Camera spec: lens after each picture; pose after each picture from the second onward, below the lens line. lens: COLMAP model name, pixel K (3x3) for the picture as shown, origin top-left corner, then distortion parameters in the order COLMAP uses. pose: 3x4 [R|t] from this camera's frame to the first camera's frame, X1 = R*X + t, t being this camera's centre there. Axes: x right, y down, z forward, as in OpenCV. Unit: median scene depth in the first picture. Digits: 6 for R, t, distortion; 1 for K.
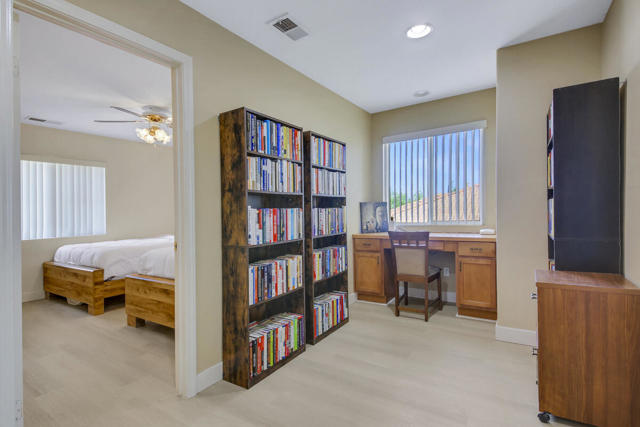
lens RADIAL K [[309.7, 0, 320.2], [0, 309.7, 230.8], [0, 0, 1]] dist [-0.001705, -0.000365]
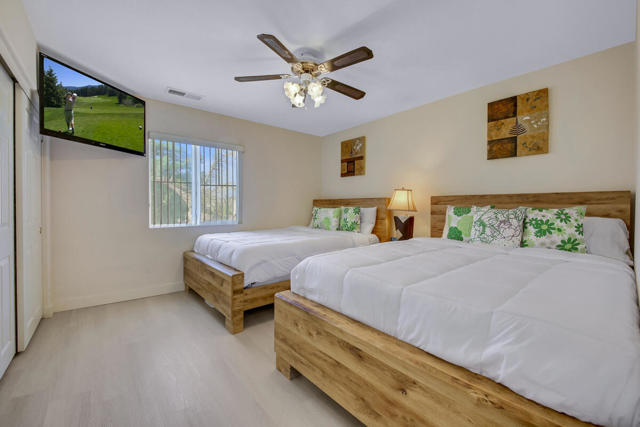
lens RADIAL K [[252.1, 0, 320.0], [0, 252.1, 213.5], [0, 0, 1]] dist [0.031621, 0.000023]
pose [[0.960960, 0.015911, -0.276228, -0.343088], [-0.014116, 0.999864, 0.008487, -0.031554], [0.276326, -0.004257, 0.961055, 0.443421]]
